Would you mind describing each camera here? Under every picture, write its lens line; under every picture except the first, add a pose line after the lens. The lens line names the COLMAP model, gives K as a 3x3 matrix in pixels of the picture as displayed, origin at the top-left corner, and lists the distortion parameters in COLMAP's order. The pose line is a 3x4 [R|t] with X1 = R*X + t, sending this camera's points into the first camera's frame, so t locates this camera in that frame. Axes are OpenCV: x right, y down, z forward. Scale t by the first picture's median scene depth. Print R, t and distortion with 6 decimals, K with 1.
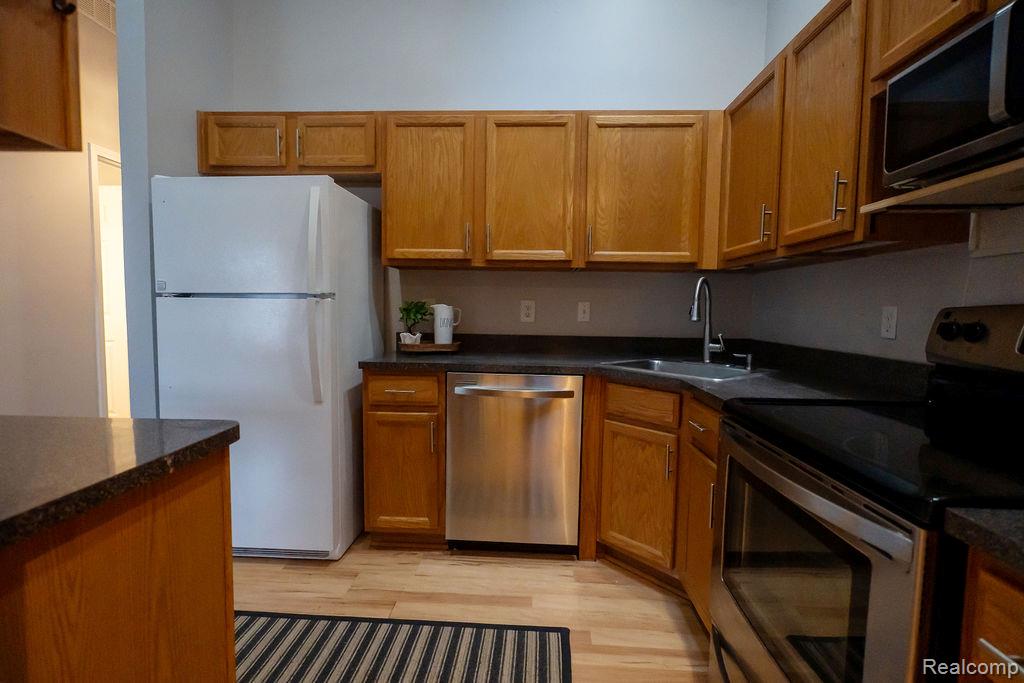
lens RADIAL K [[512.1, 0, 512.0], [0, 512.1, 341.5], [0, 0, 1]] dist [-0.000407, 0.000199]
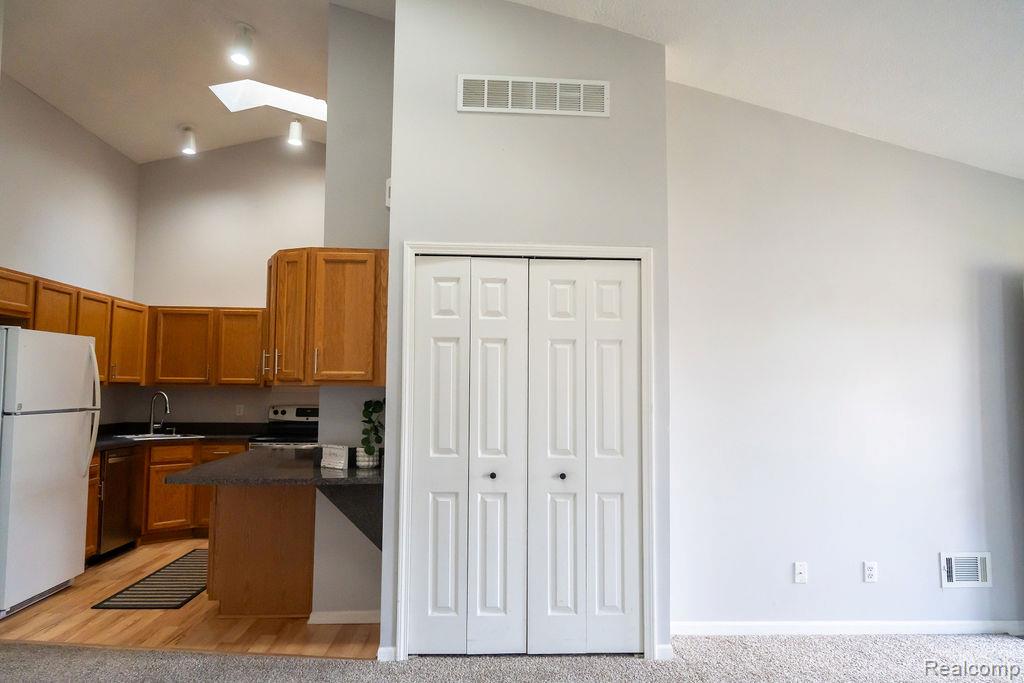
lens RADIAL K [[685.7, 0, 512.0], [0, 685.7, 341.5], [0, 0, 1]] dist [0.005571, -0.001579]
pose [[-0.102246, 0.054745, 0.993252, -2.467797], [0.059868, 0.997013, -0.048789, -0.106413], [-0.992956, 0.054476, -0.105218, -0.107404]]
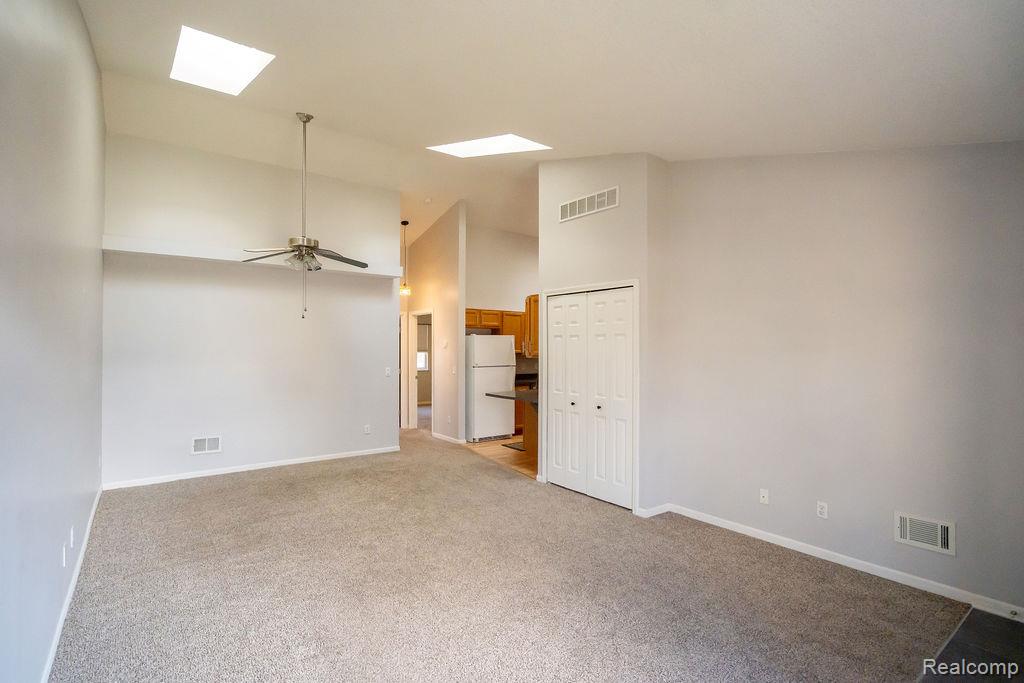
lens RADIAL K [[491.1, 0, 509.8], [0, 491.1, 347.0], [0, 0, 1]] dist [-0.003069, 0.001262]
pose [[0.764033, -0.008302, 0.645124, -2.559127], [0.050531, 0.997616, -0.047006, -0.051467], [-0.643196, 0.068513, 0.762631, -1.683700]]
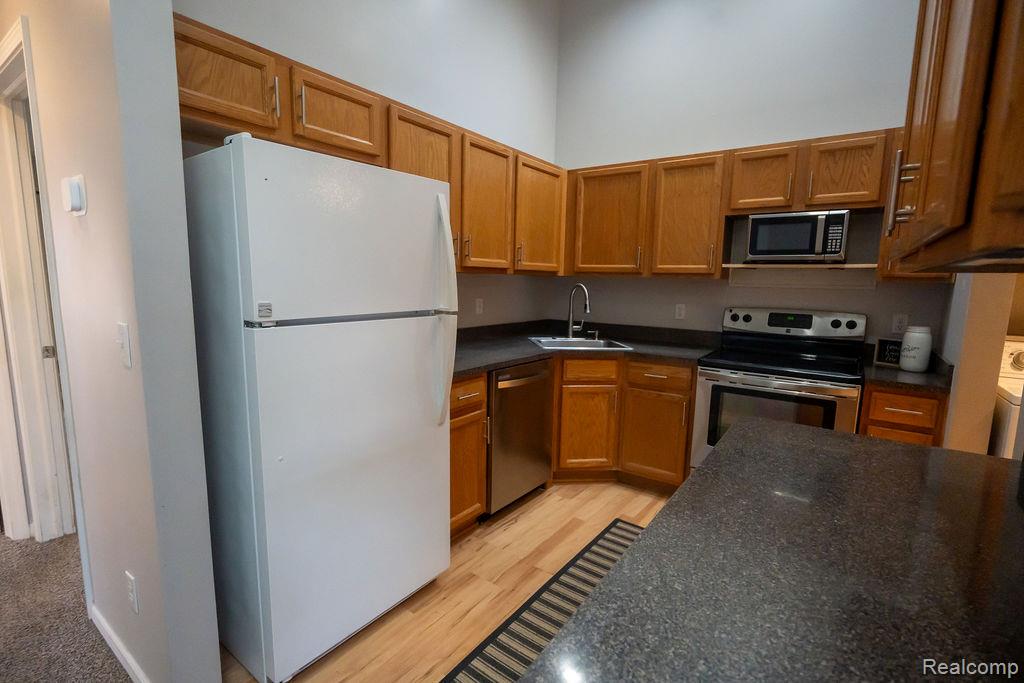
lens RADIAL K [[479.8, 0, 509.0], [0, 479.8, 346.3], [0, 0, 1]] dist [-0.002795, 0.000616]
pose [[0.543968, -0.119597, 0.830539, -0.959376], [0.046225, 0.992559, 0.112652, -0.109864], [-0.837832, -0.022887, 0.545448, 0.383461]]
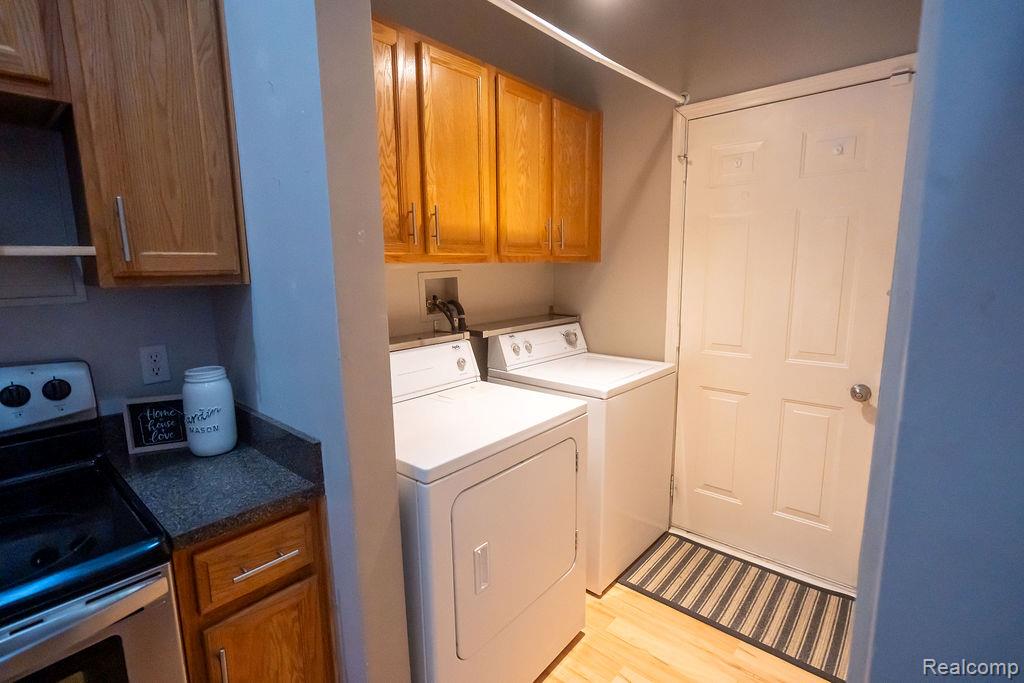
lens RADIAL K [[477.2, 0, 503.5], [0, 477.2, 343.6], [0, 0, 1]] dist [0.000549, 0.000398]
pose [[-0.783694, -0.102829, 0.612577, -0.186574], [0.048987, 0.972898, 0.225984, -0.127551], [-0.619213, 0.207111, -0.757417, 0.400683]]
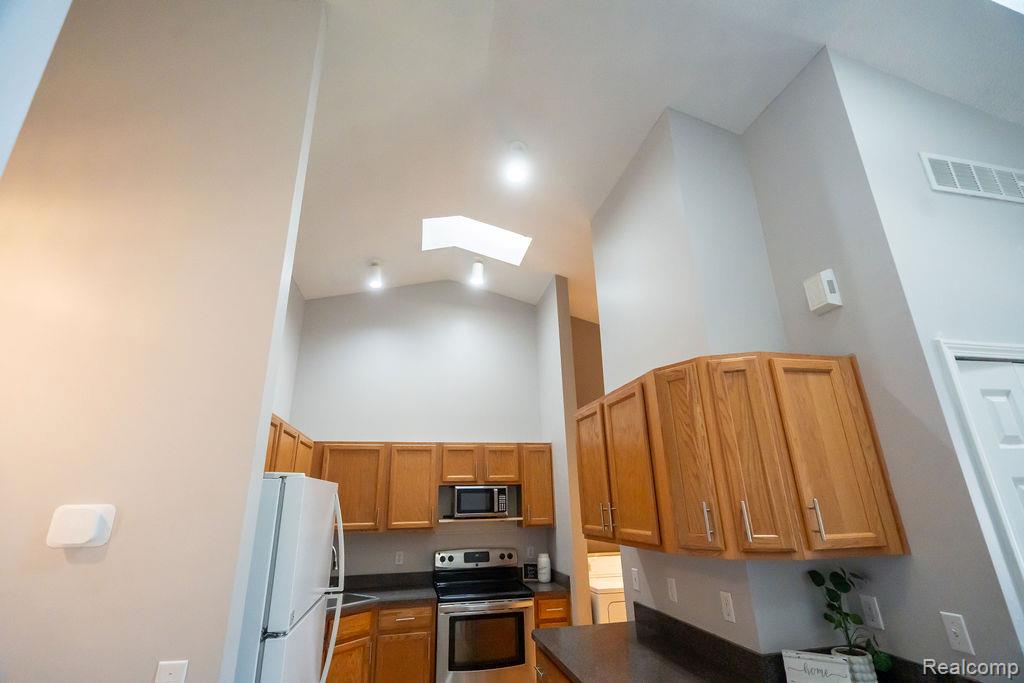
lens RADIAL K [[461.2, 0, 506.0], [0, 461.2, 346.5], [0, 0, 1]] dist [-0.000426, 0.000929]
pose [[-0.251698, 0.302549, 0.919300, -1.434411], [0.084510, 0.953123, -0.290542, -0.251498], [-0.964109, 0.004561, -0.265468, 0.814344]]
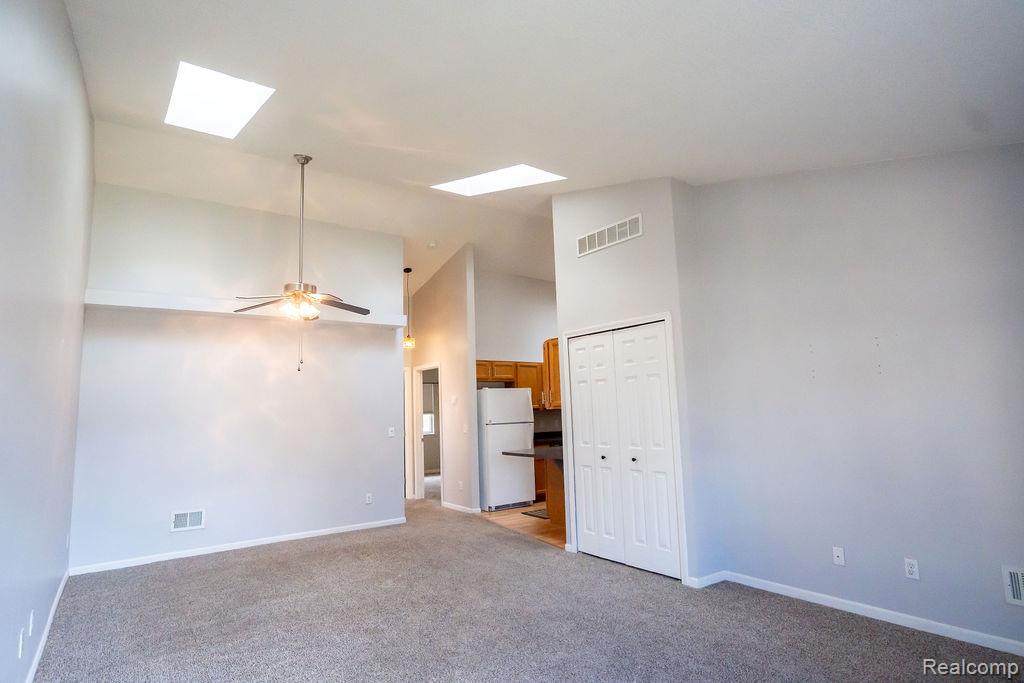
lens RADIAL K [[540.0, 0, 509.8], [0, 540.0, 348.1], [0, 0, 1]] dist [-0.001653, 0.000201]
pose [[0.777415, 0.038600, 0.627802, -2.559550], [0.083787, 0.982865, -0.164185, 0.007399], [-0.623382, 0.180241, 0.760860, -1.633211]]
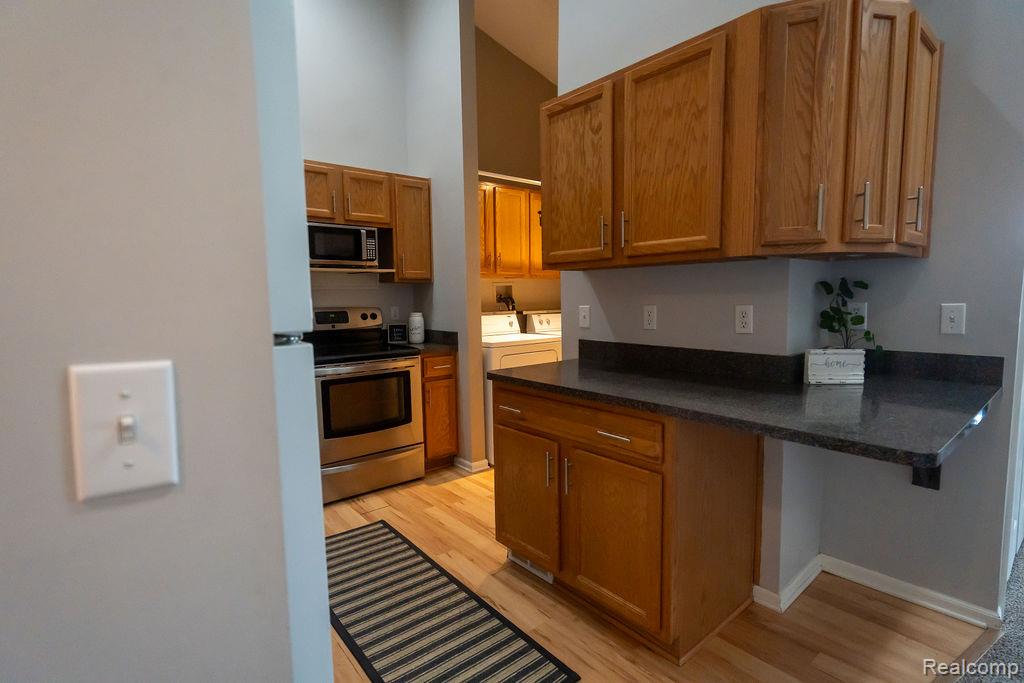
lens RADIAL K [[495.4, 0, 509.5], [0, 495.4, 346.5], [0, 0, 1]] dist [0.001306, 0.000108]
pose [[-0.675732, -0.078650, 0.732939, -0.973992], [0.058290, 0.985477, 0.159490, -0.122627], [-0.734839, 0.150495, -0.661334, 1.058216]]
